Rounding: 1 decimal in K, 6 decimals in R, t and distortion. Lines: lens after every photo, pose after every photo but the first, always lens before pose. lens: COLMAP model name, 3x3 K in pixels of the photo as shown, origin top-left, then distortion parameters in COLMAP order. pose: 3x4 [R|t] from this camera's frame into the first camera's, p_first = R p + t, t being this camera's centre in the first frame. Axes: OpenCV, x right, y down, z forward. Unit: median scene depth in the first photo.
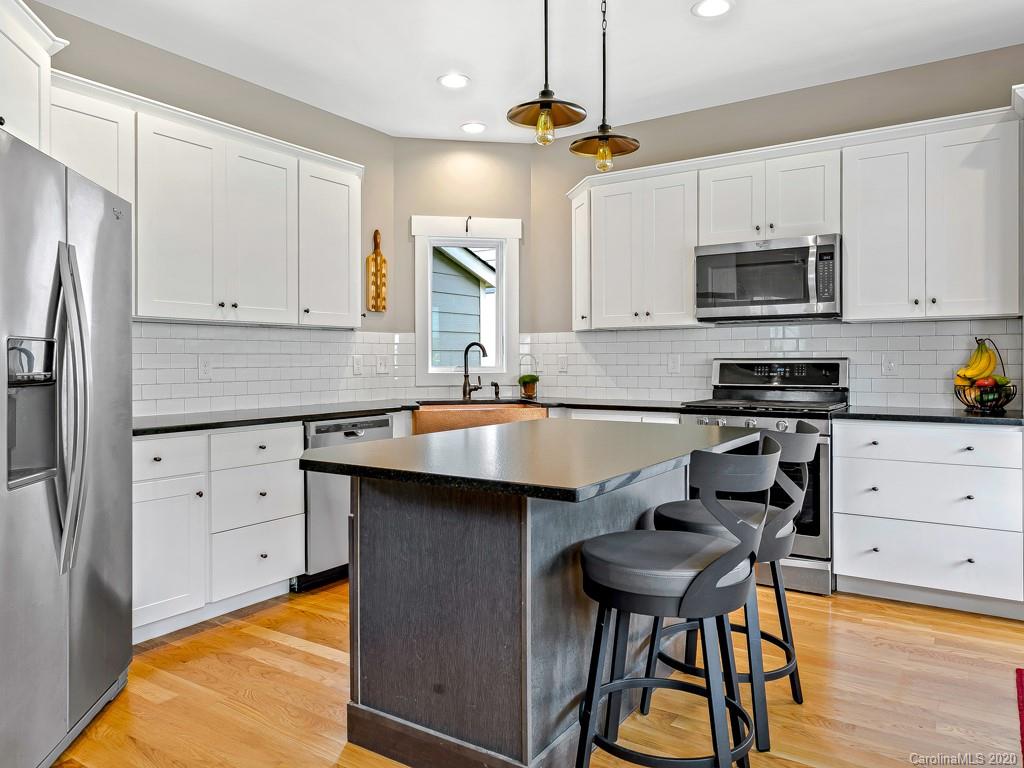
lens RADIAL K [[724.0, 0, 508.9], [0, 724.0, 366.9], [0, 0, 1]] dist [0.004600, 0.002195]
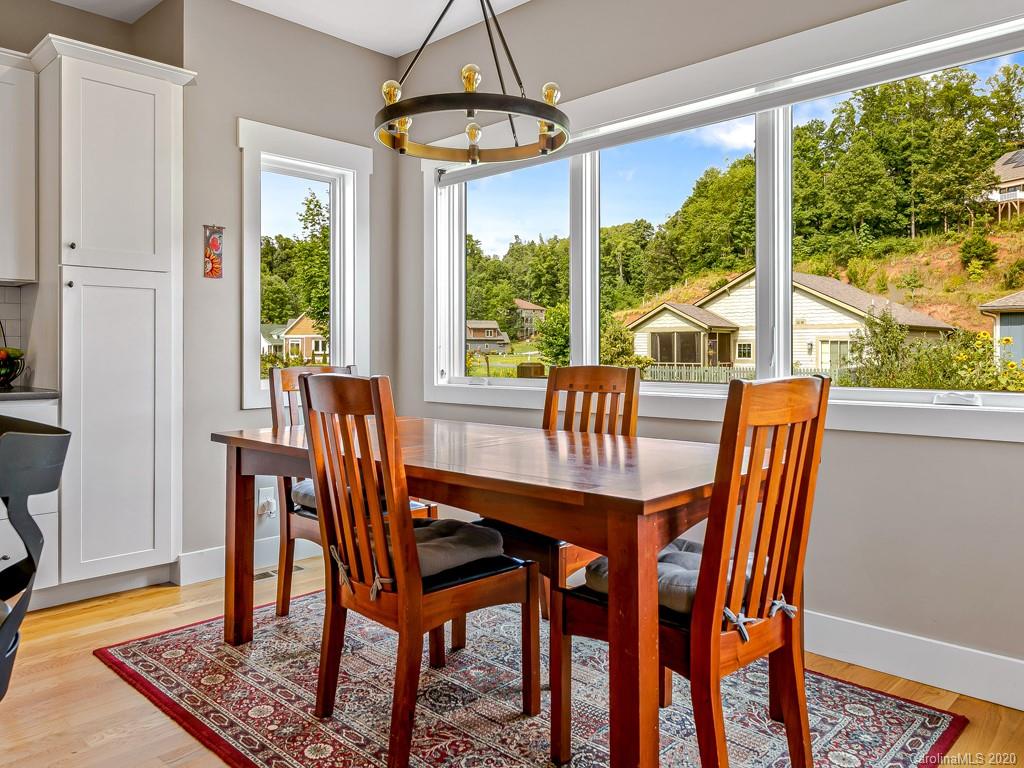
lens RADIAL K [[755.3, 0, 488.7], [0, 755.3, 351.2], [0, 0, 1]] dist [0.005991, 0.004298]
pose [[0.193300, 0.004465, 0.981129, -0.108681], [0.007006, 0.999958, -0.005931, 0.021767], [-0.981115, 0.008020, 0.193261, 0.191599]]
